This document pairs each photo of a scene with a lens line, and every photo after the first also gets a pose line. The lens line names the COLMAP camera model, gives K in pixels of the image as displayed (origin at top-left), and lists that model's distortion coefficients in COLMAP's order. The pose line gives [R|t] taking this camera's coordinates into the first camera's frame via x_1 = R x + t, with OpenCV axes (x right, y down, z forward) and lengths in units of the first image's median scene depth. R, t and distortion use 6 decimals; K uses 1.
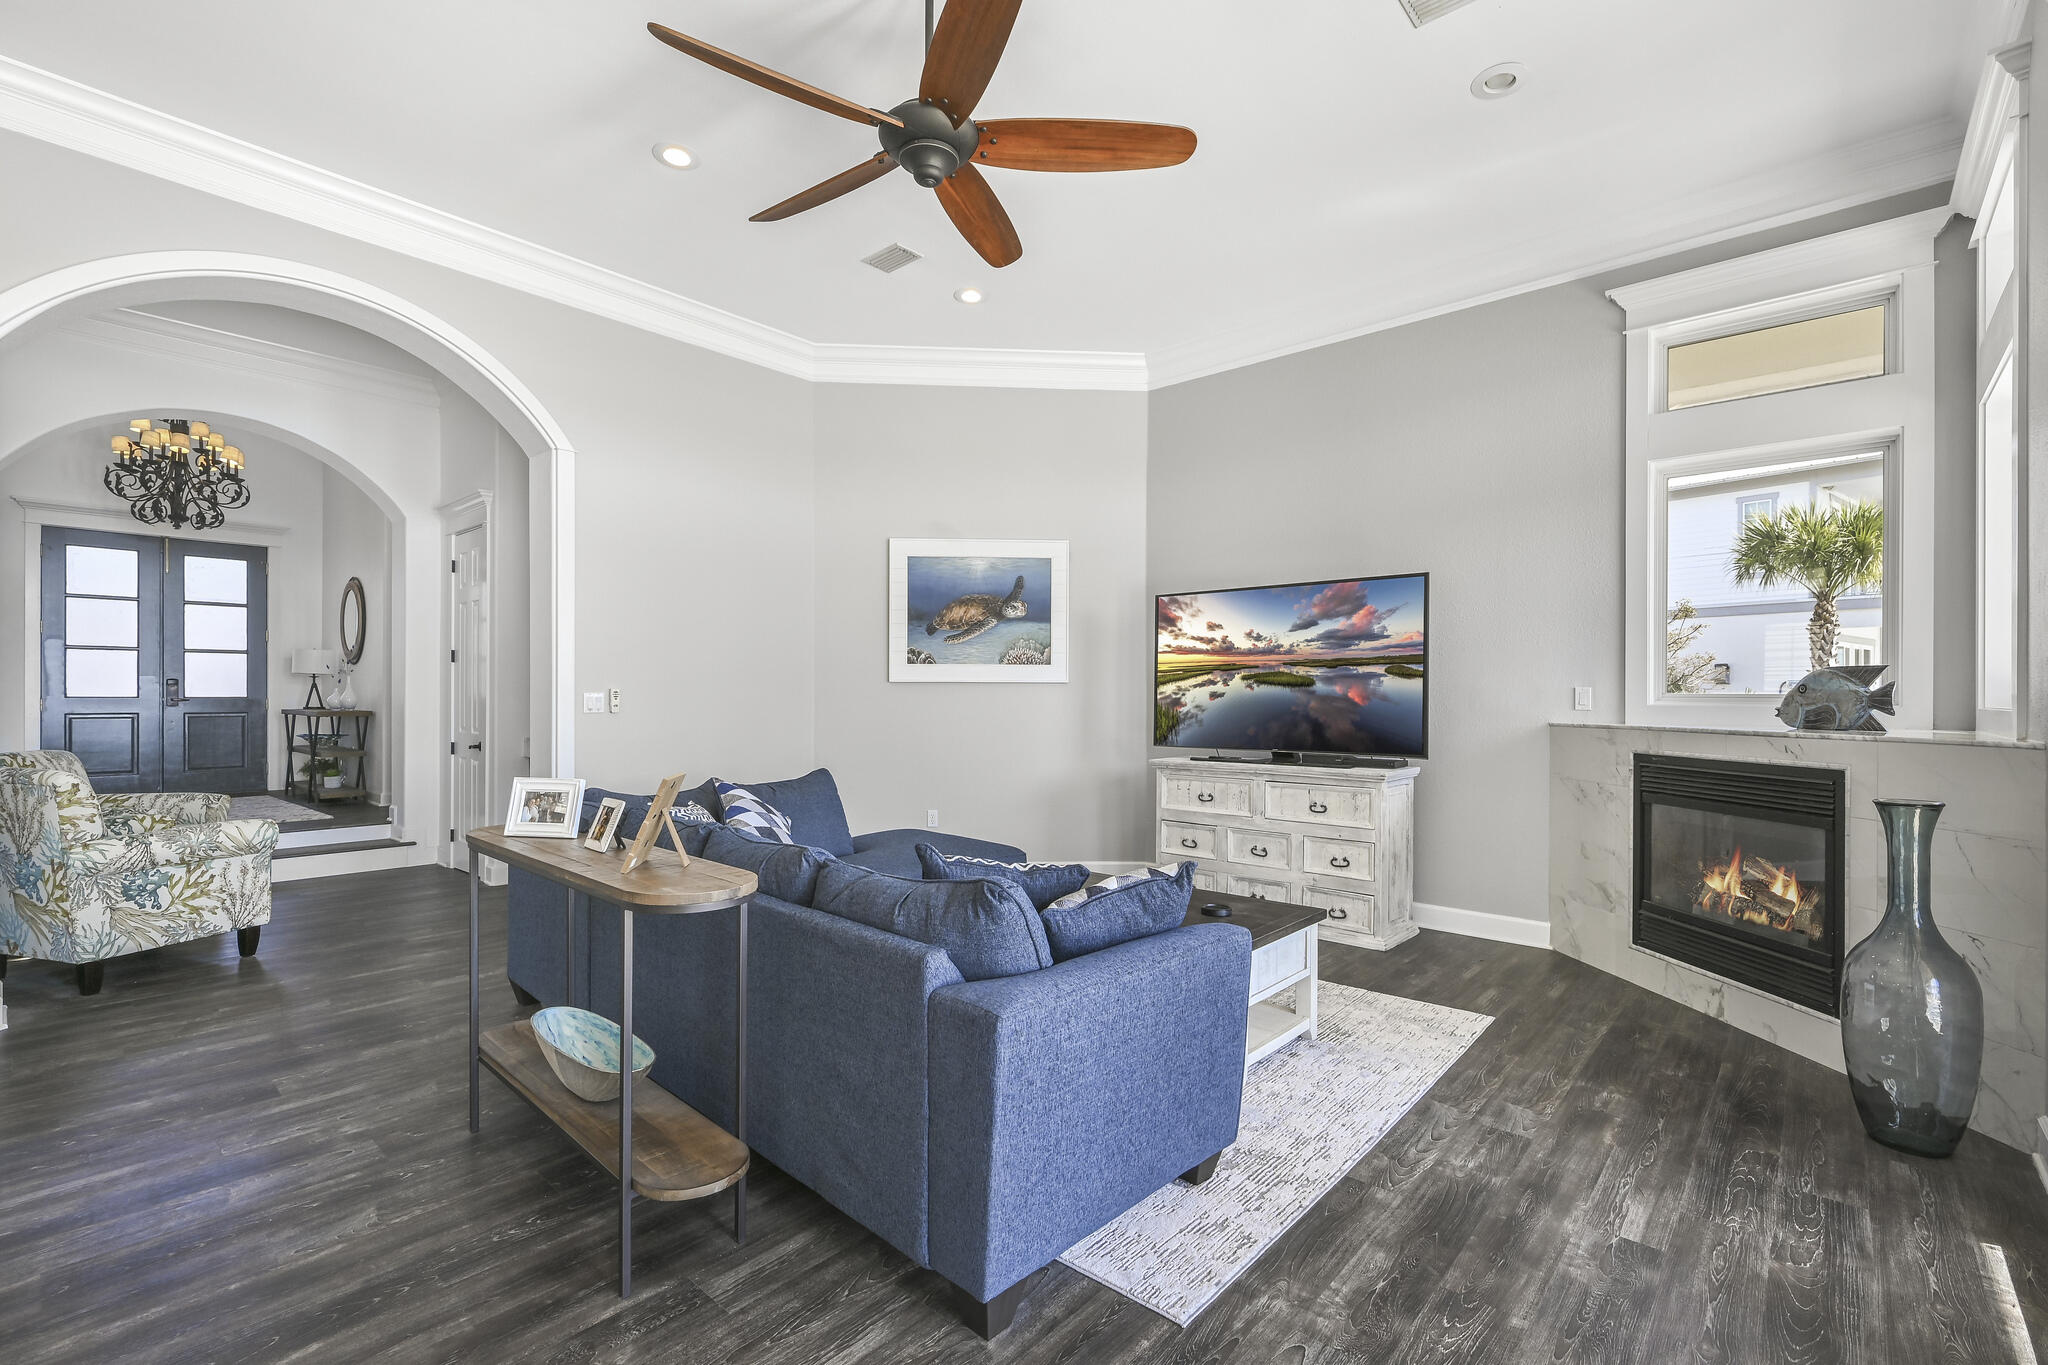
lens RADIAL K [[908.6, 0, 983.0], [0, 908.6, 694.0], [0, 0, 1]] dist [-0.004027, 0.005003]
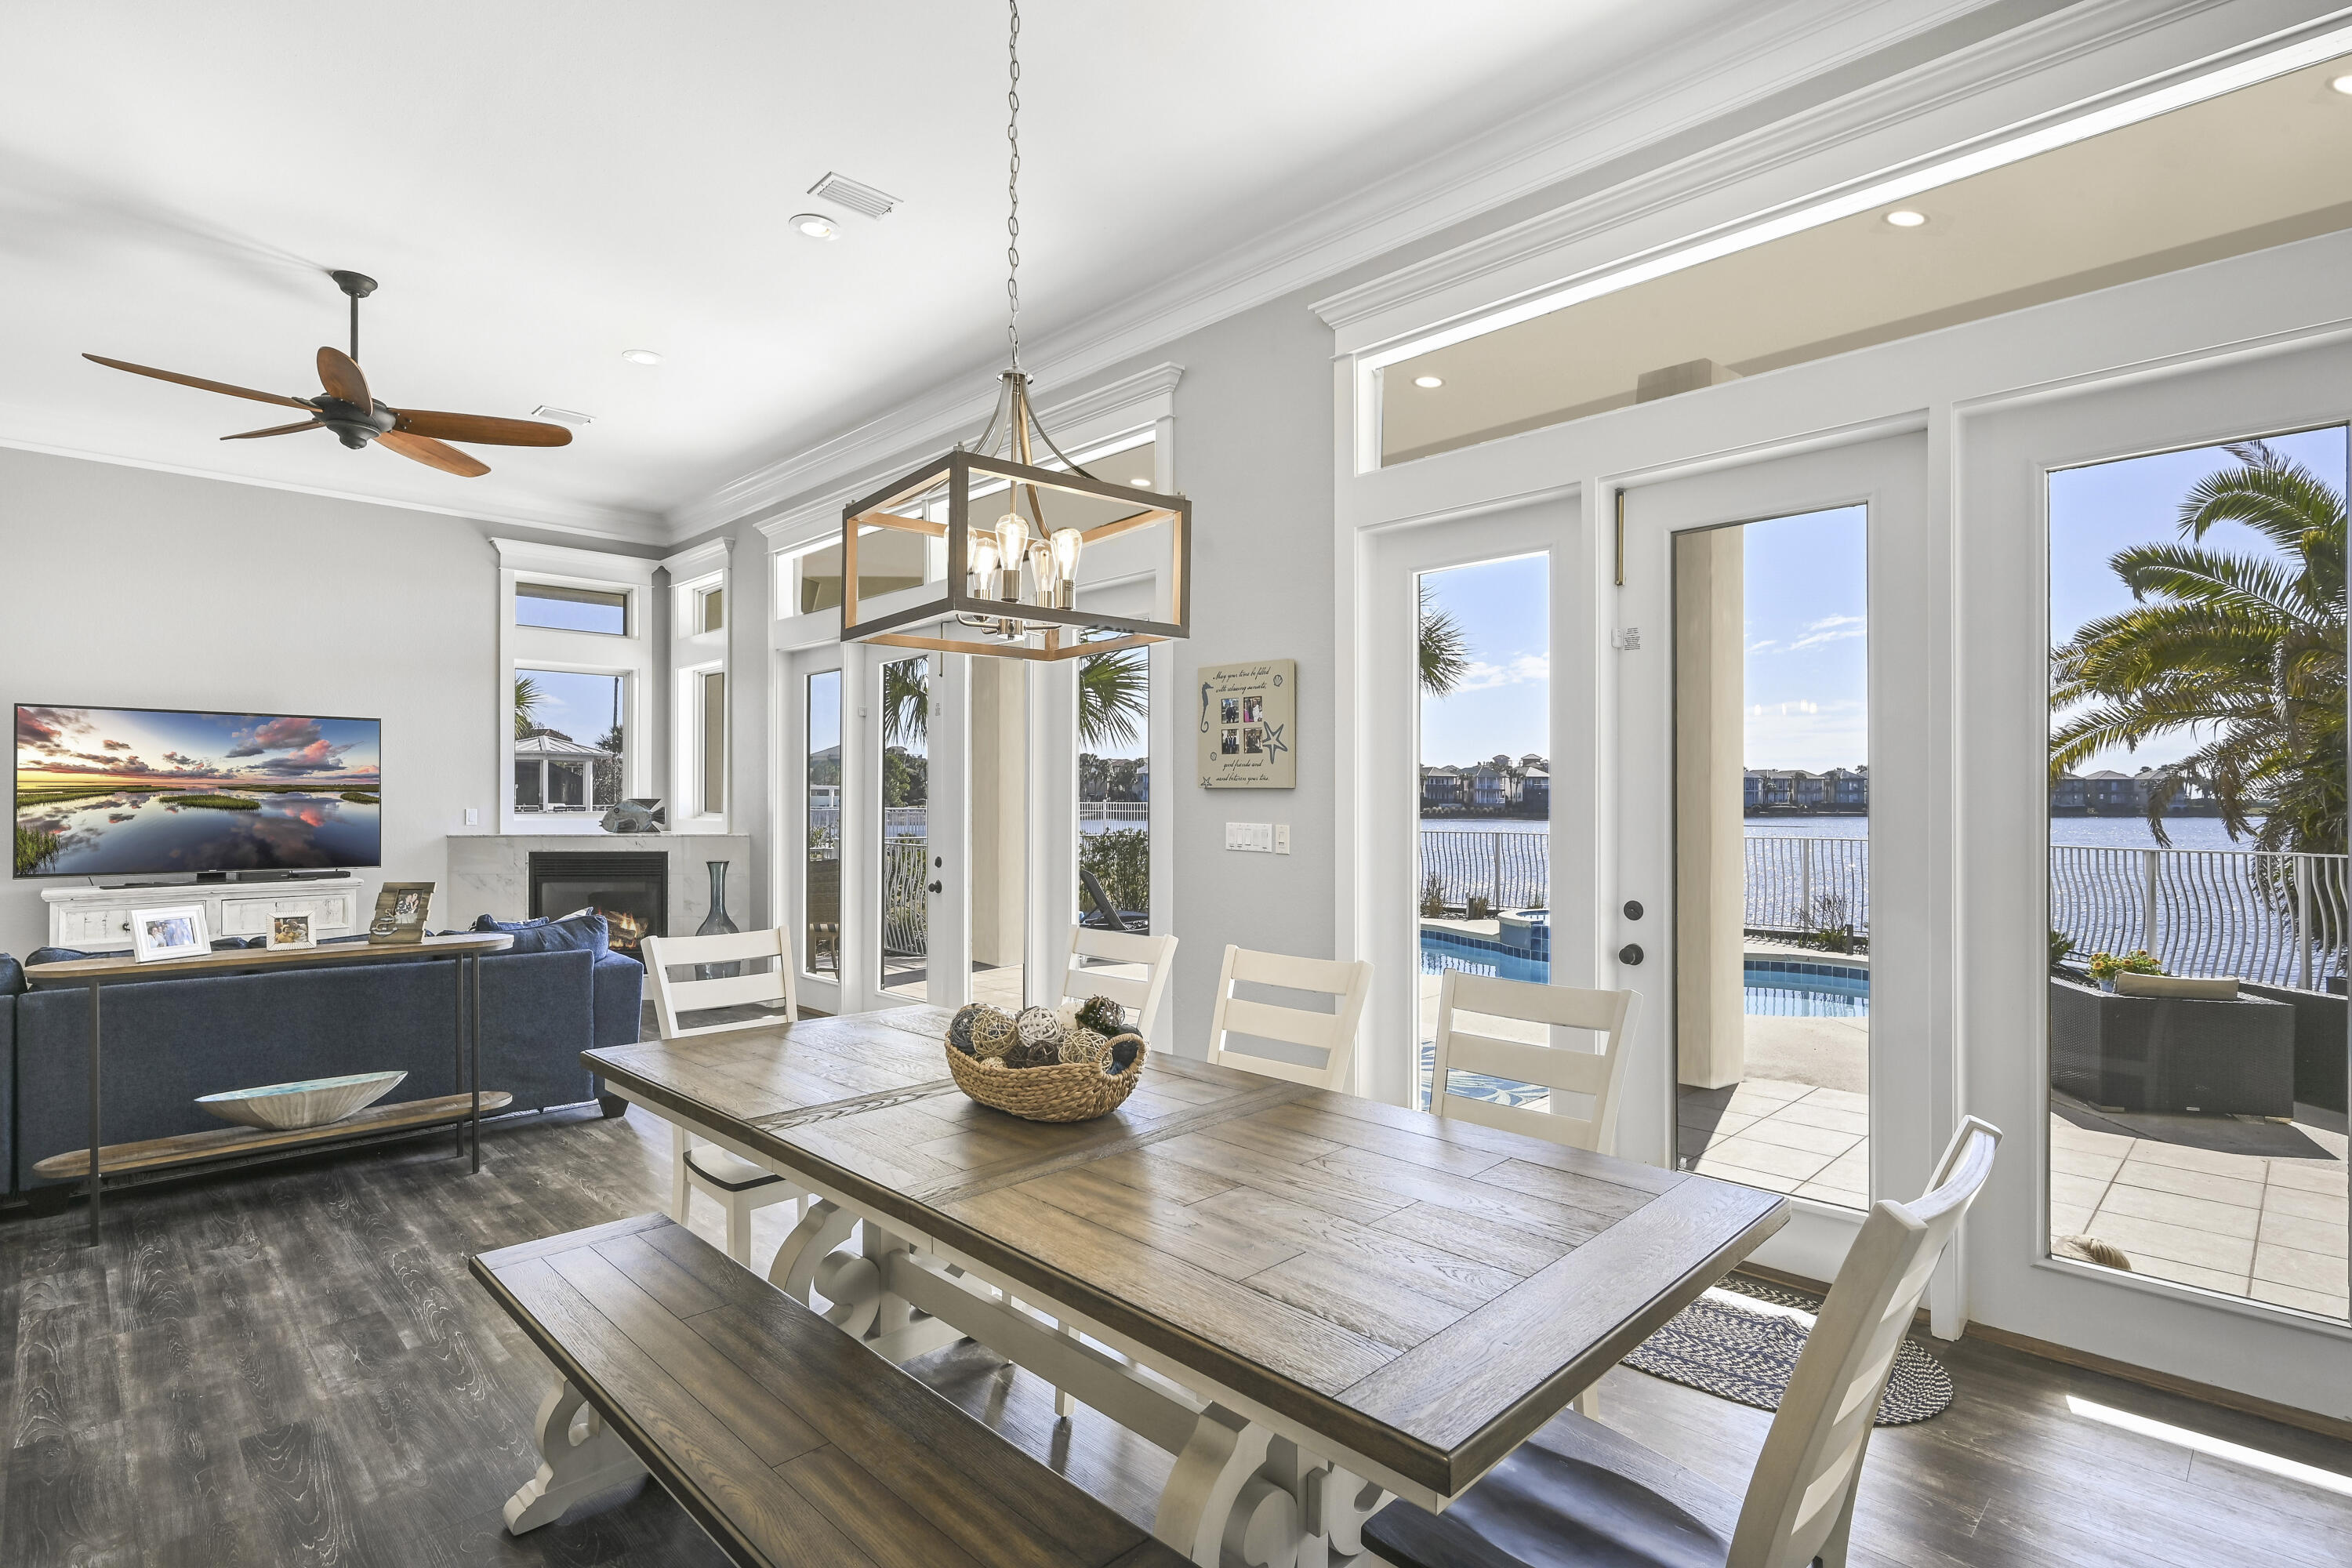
lens RADIAL K [[1139.2, 0, 1203.6], [0, 1139.2, 795.6], [0, 0, 1]] dist [0.004107, -0.001372]
pose [[0.038008, 0.000342, 0.999277, -0.933284], [-0.003255, 0.999995, -0.000219, -0.027217], [-0.999272, -0.003244, 0.038009, -0.179897]]
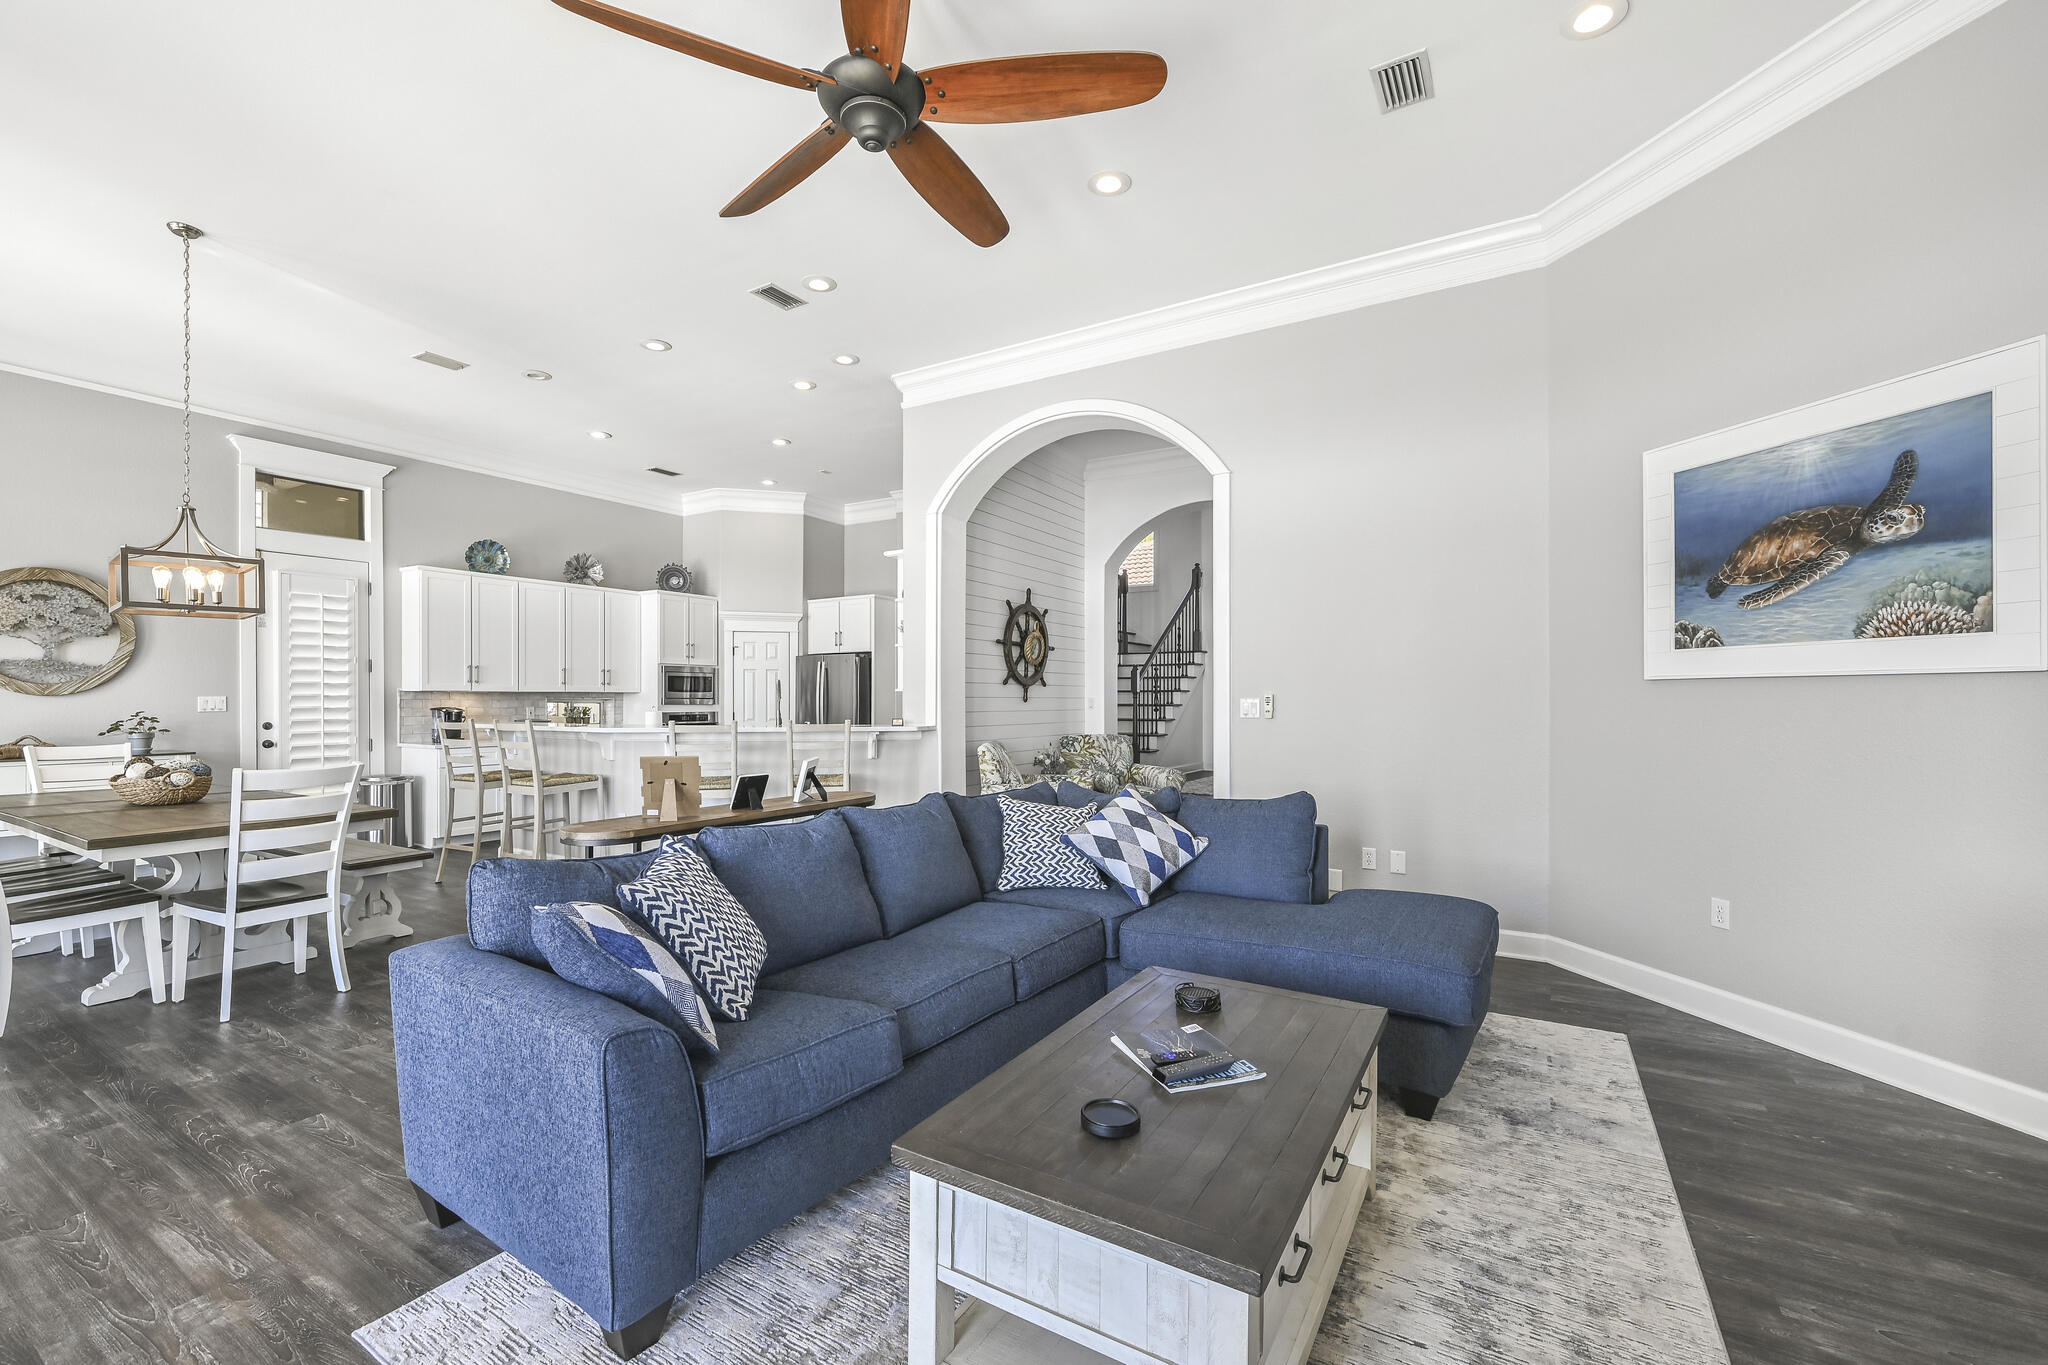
lens RADIAL K [[846.0, 0, 1037.9], [0, 846.0, 695.8], [0, 0, 1]] dist [0.005545, 0.000293]
pose [[0.203733, -0.005844, -0.979009, 0.460737], [0.002479, 0.999982, -0.005453, 0.000409], [0.979023, -0.001316, 0.203744, 0.549104]]
